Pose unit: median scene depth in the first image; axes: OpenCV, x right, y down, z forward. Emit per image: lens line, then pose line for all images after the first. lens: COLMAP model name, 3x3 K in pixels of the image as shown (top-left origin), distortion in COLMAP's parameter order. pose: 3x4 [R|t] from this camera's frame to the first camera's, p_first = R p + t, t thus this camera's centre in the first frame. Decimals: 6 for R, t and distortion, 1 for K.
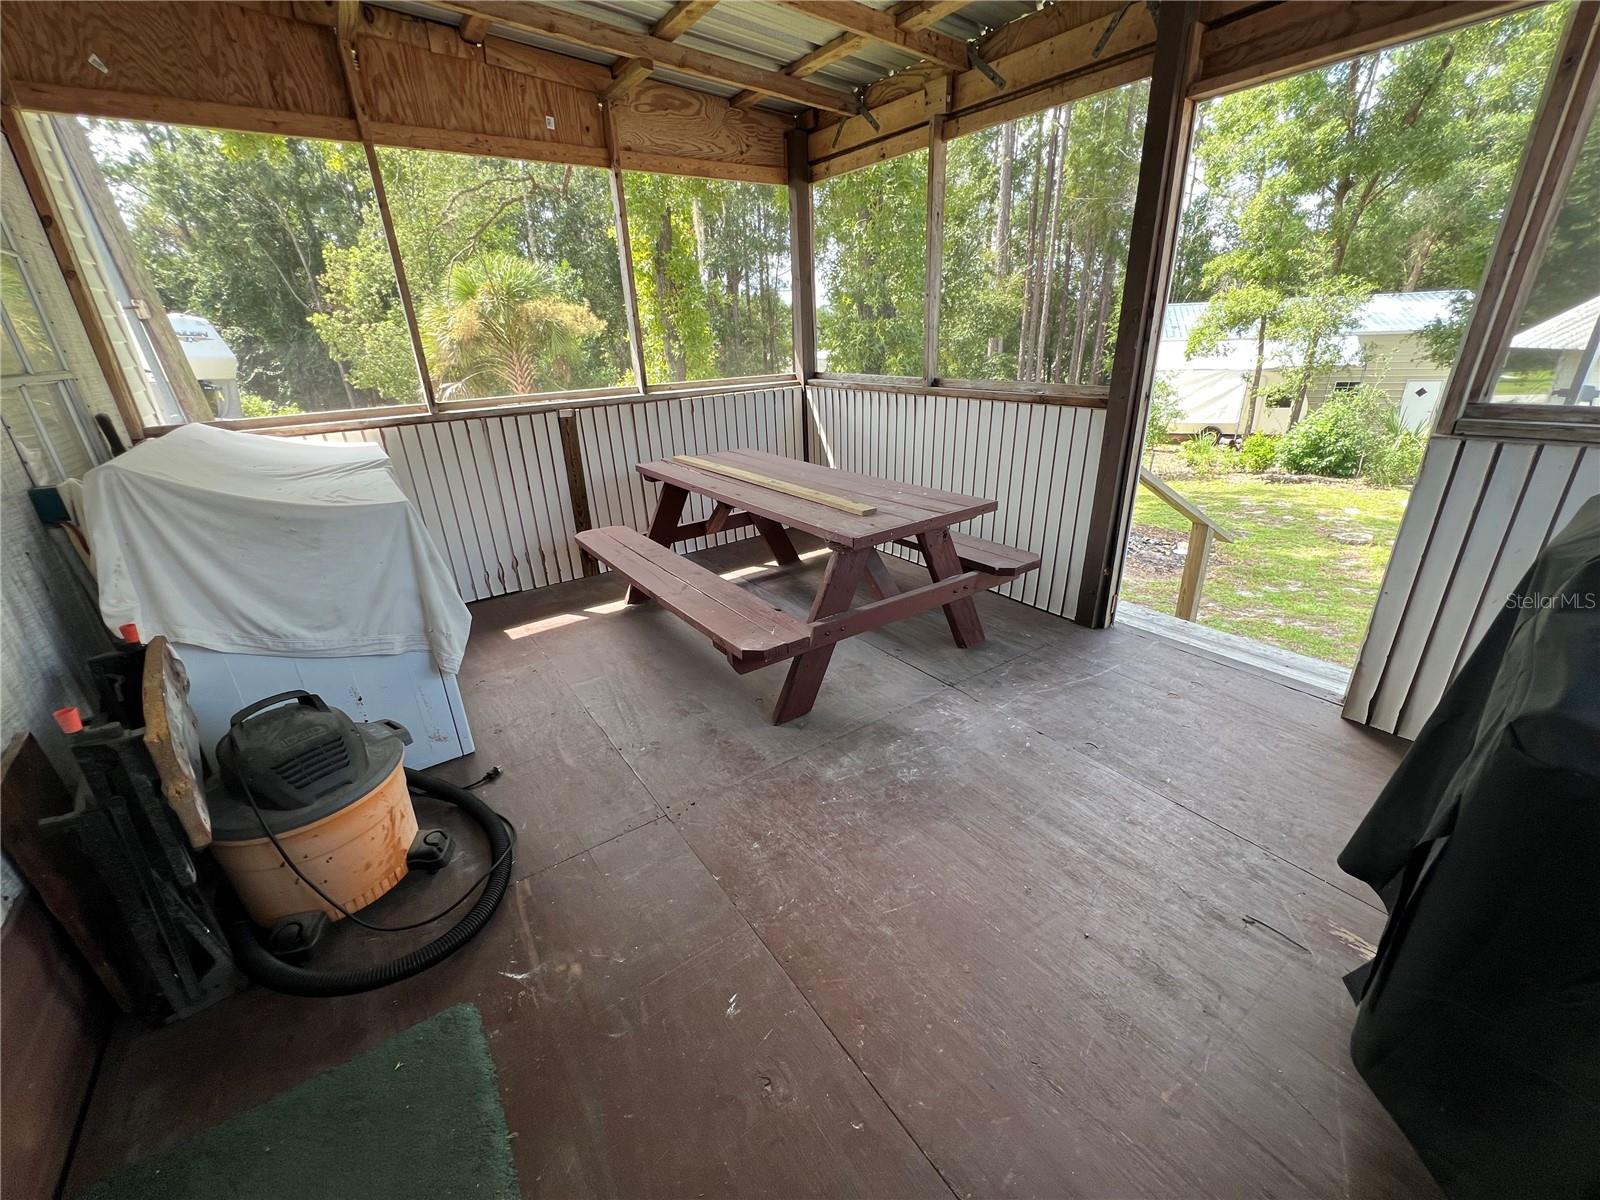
lens RADIAL K [[642.8, 0, 800.0], [0, 642.8, 600.0], [0, 0, 1]] dist [-0.001055, -0.000039]
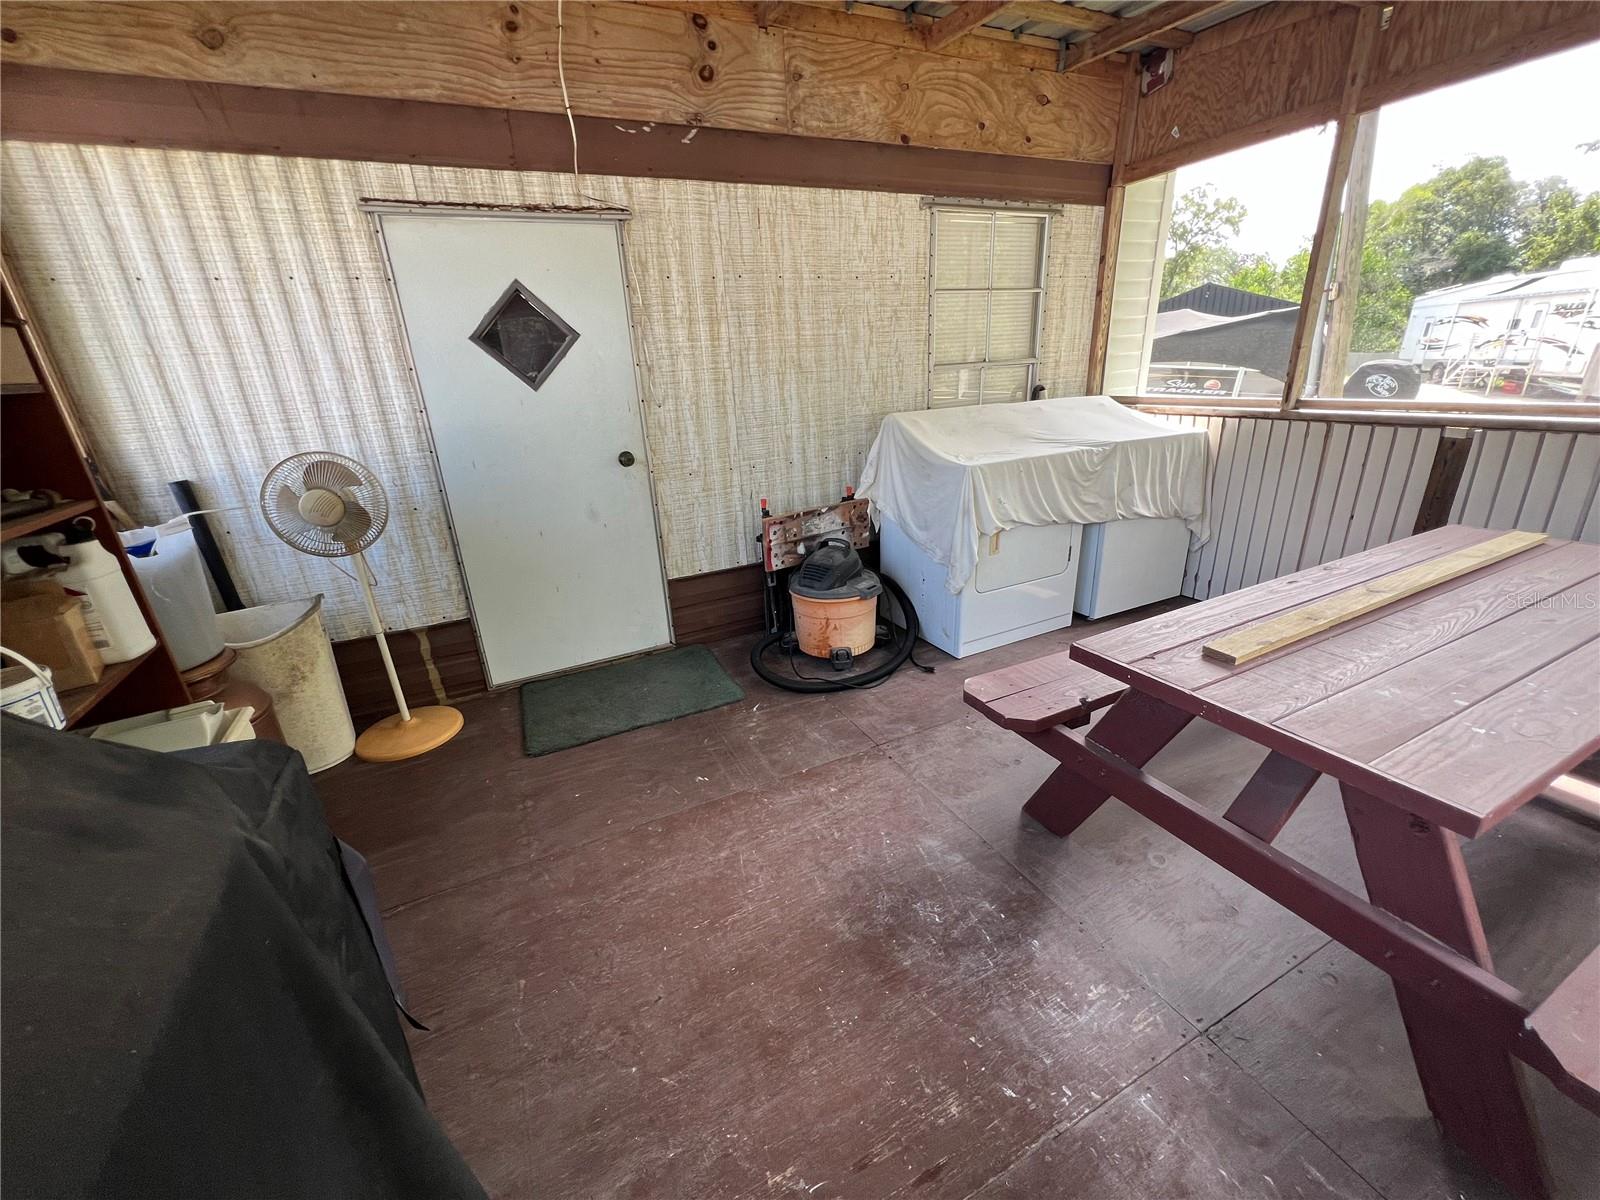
lens RADIAL K [[647.7, 0, 800.0], [0, 647.7, 600.0], [0, 0, 1]] dist [-0.000161, -0.000006]
pose [[-0.158246, 0.381279, -0.910815, 0.388831], [-0.323301, 0.851583, 0.412655, -0.169633], [0.932971, 0.359768, -0.011492, 0.356750]]
